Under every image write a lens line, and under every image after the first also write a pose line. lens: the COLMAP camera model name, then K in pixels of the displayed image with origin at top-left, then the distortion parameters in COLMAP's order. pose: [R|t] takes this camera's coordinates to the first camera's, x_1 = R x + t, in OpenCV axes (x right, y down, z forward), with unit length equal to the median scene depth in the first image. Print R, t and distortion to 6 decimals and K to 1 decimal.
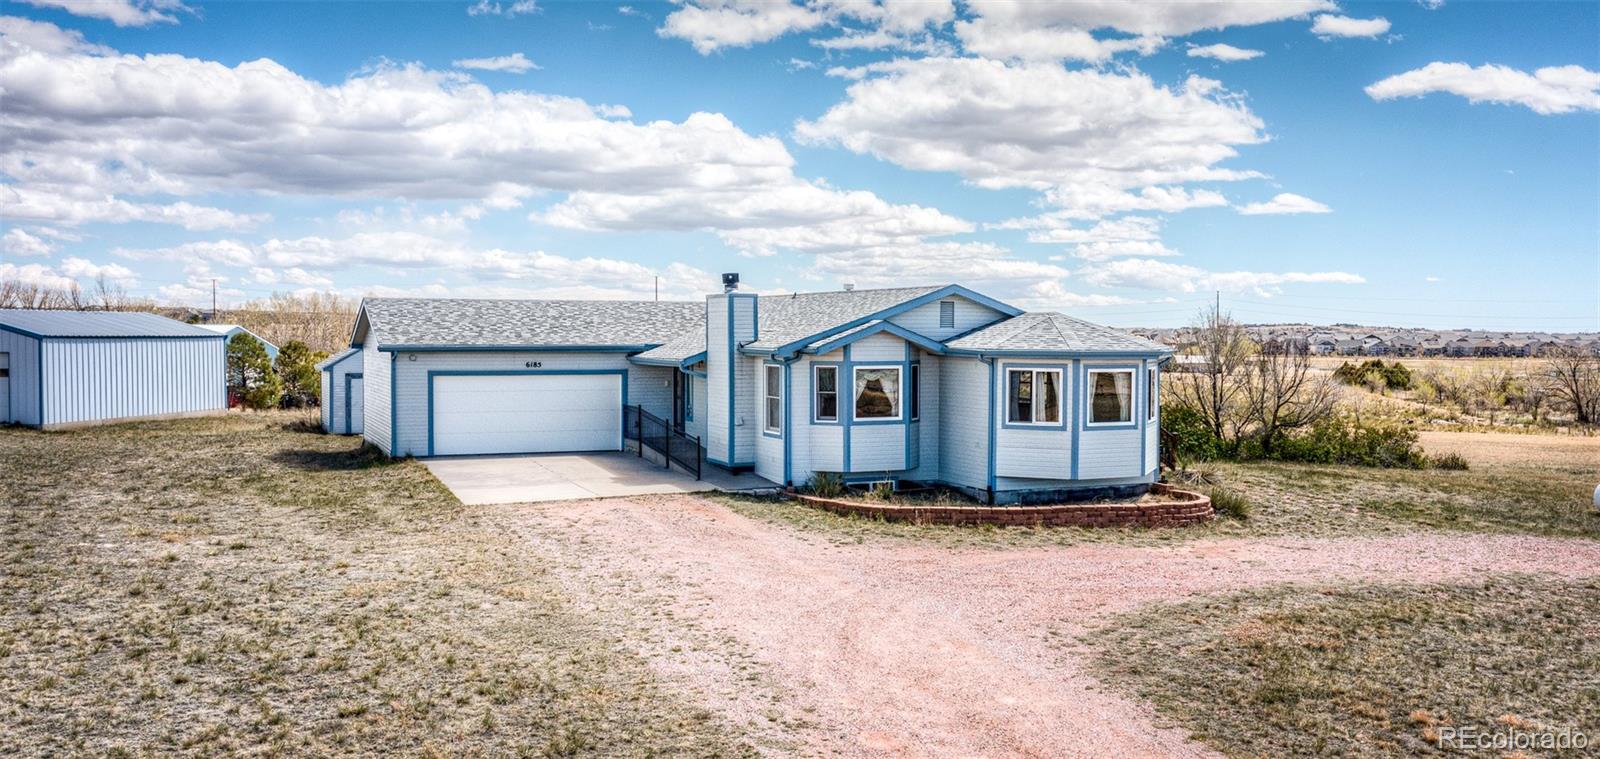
lens RADIAL K [[1357.7, 0, 799.6], [0, 1357.7, 382.2], [0, 0, 1]] dist [-0.001034, 0.000327]
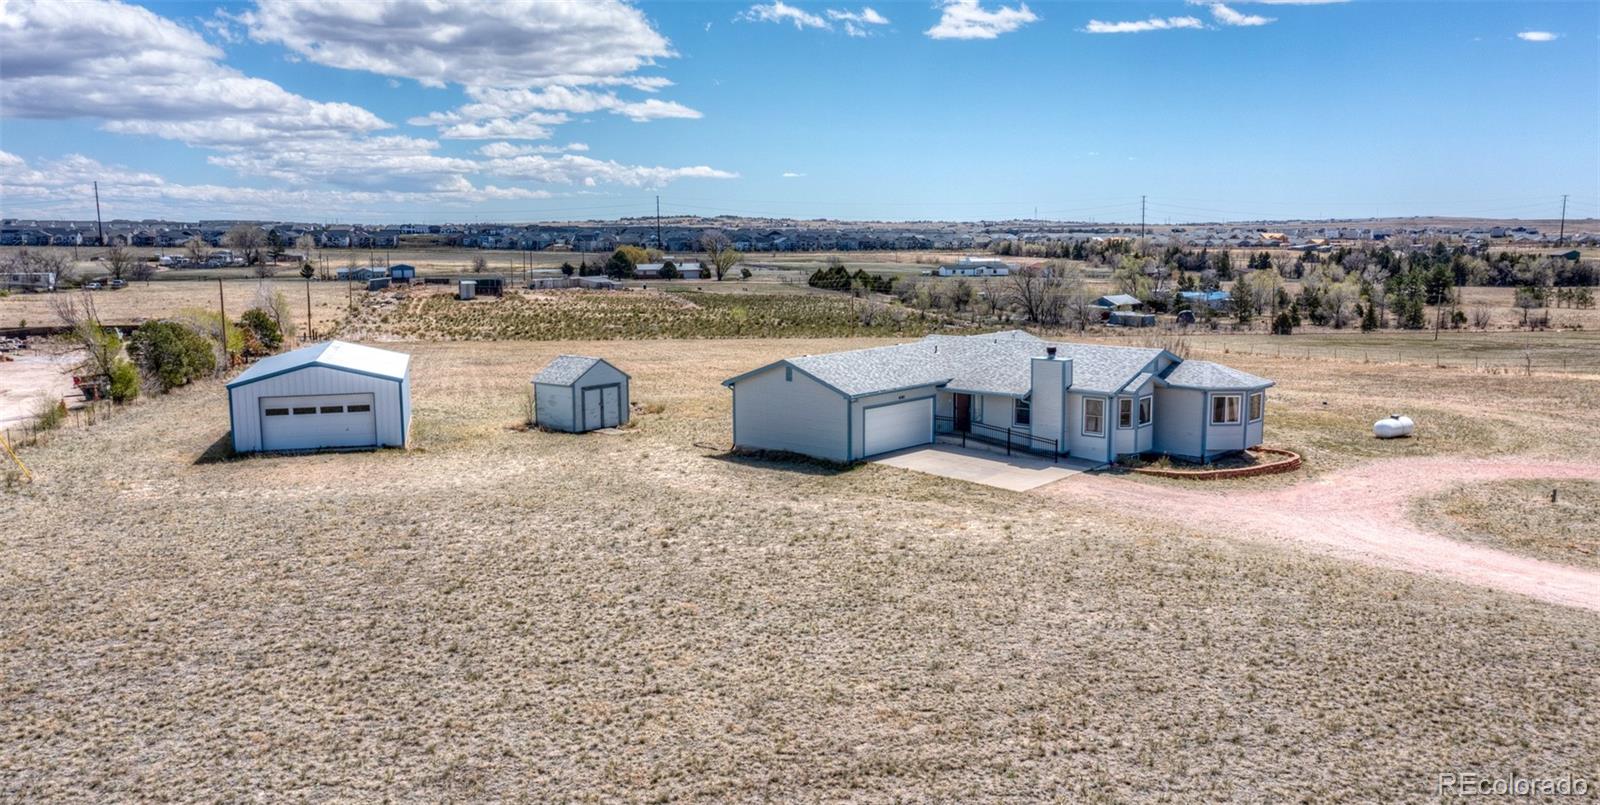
lens RADIAL K [[1255.5, 0, 800.5], [0, 1255.5, 399.7], [0, 0, 1]] dist [0.033477, -0.000324]
pose [[0.905793, -0.067404, 0.418326, -1.093814], [0.024928, 0.994033, 0.106192, -0.202565], [-0.422987, -0.085760, 0.902068, -0.391515]]
